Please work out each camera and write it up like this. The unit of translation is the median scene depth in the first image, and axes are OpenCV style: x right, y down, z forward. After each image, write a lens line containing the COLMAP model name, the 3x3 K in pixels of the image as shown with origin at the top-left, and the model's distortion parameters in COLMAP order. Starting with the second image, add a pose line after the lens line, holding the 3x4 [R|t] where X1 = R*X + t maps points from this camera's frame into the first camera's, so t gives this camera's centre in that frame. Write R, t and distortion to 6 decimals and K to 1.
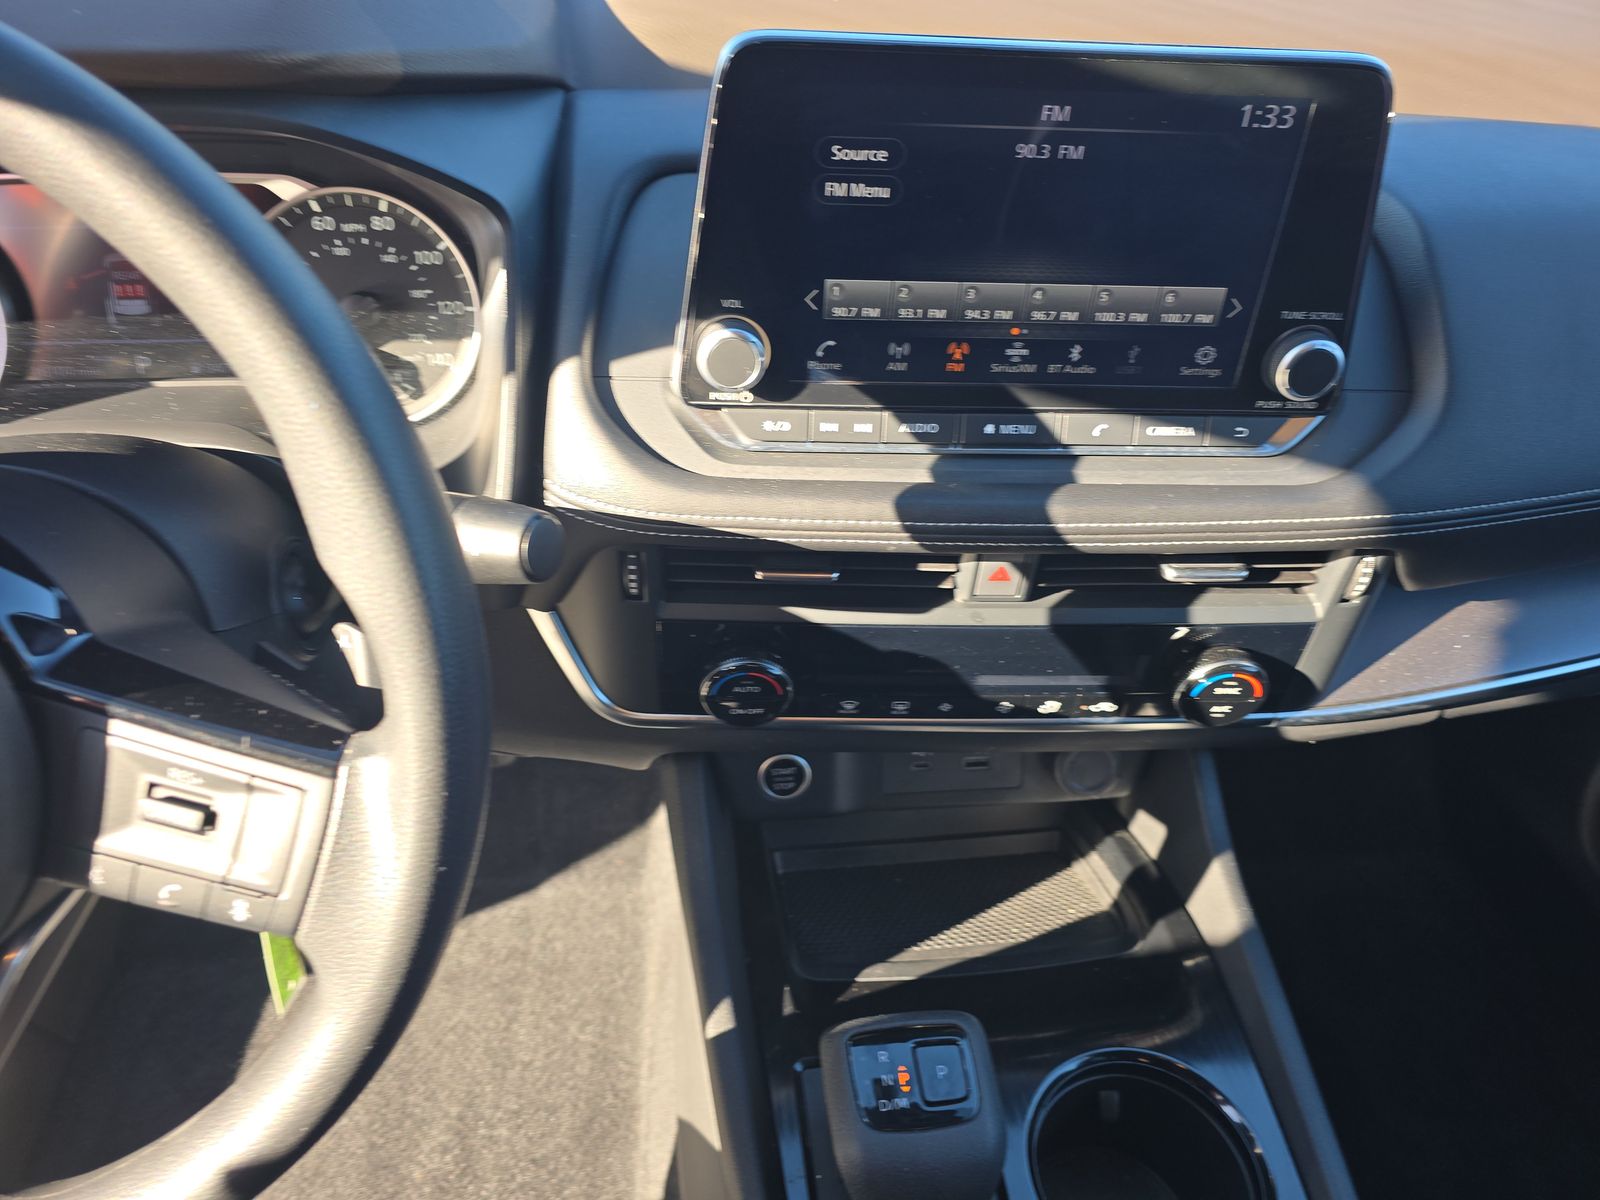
lens RADIAL K [[1079.6, 0, 800.0], [0, 1079.6, 600.0], [0, 0, 1]] dist [0.004784, -0.035891]
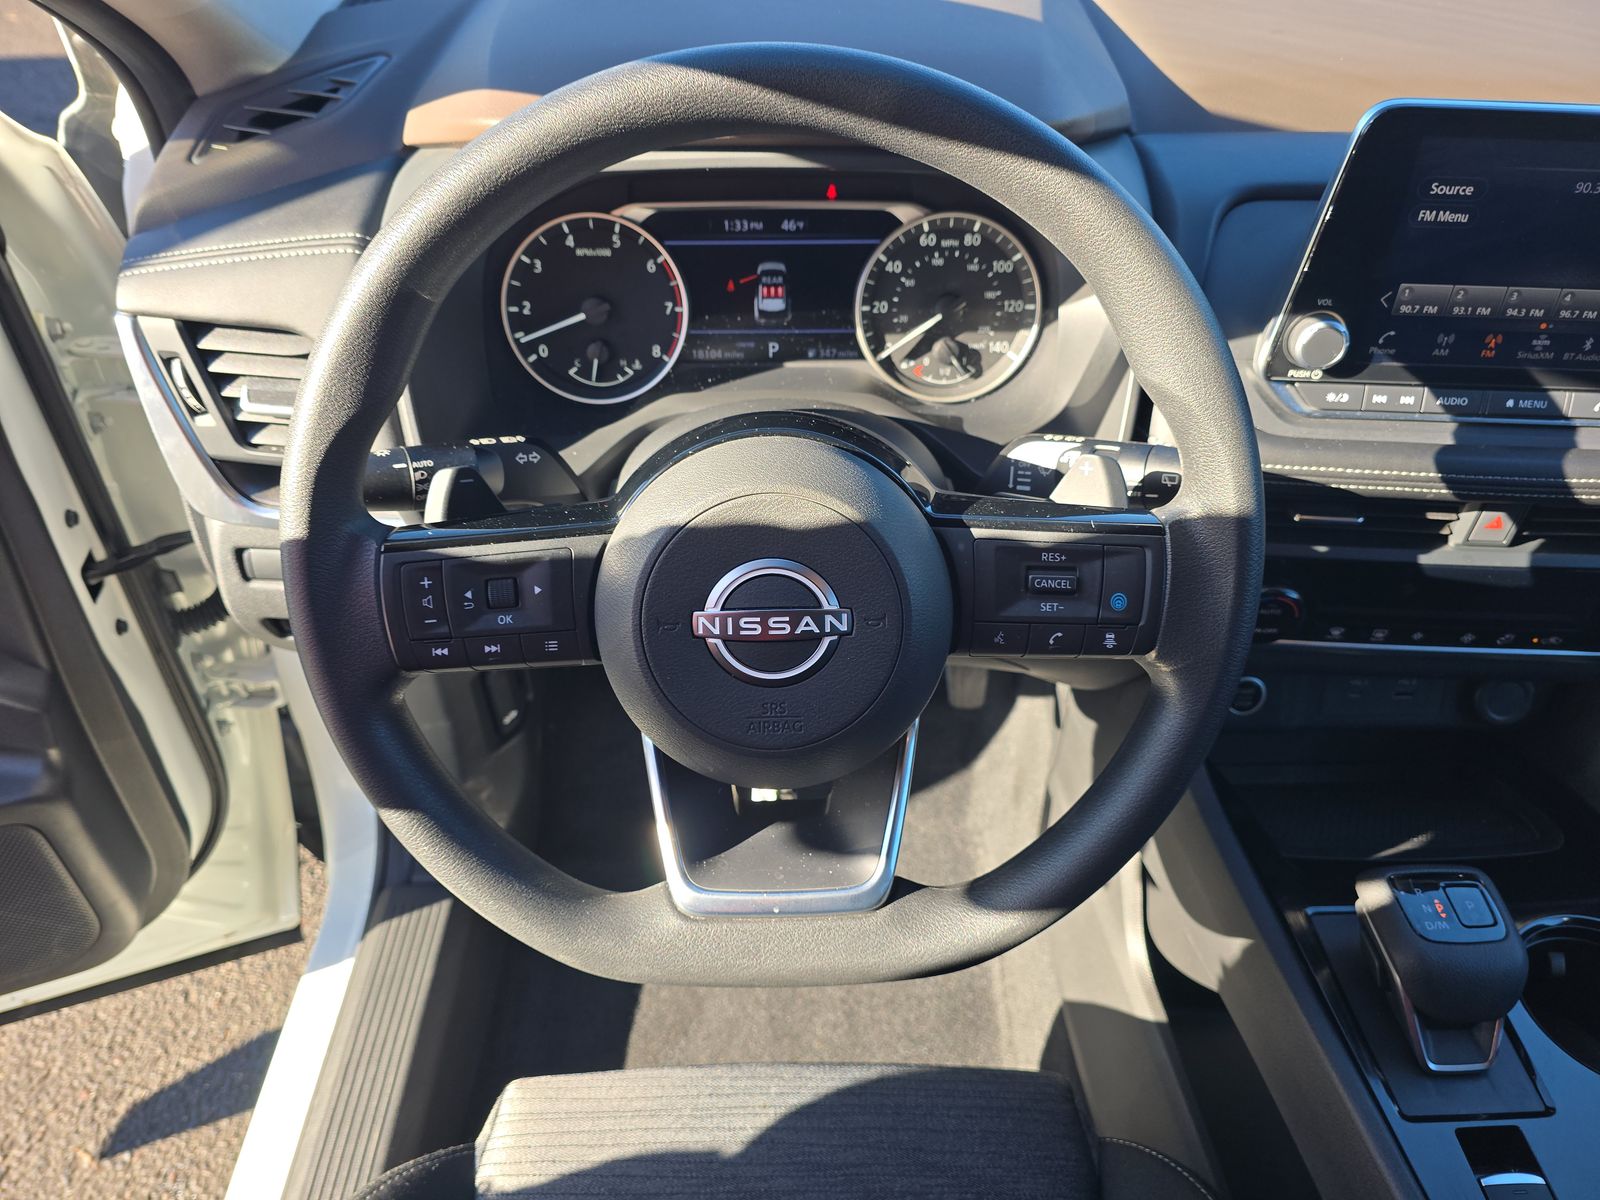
lens RADIAL K [[1063.0, 0, 800.0], [0, 1063.0, 600.0], [0, 0, 1]] dist [-0.002641, -0.039707]
pose [[0.991135, 0.033625, -0.128530, -0.450329], [-0.033886, 0.999426, 0.000162, 0.092435], [0.128461, 0.004195, 0.991706, -0.299641]]
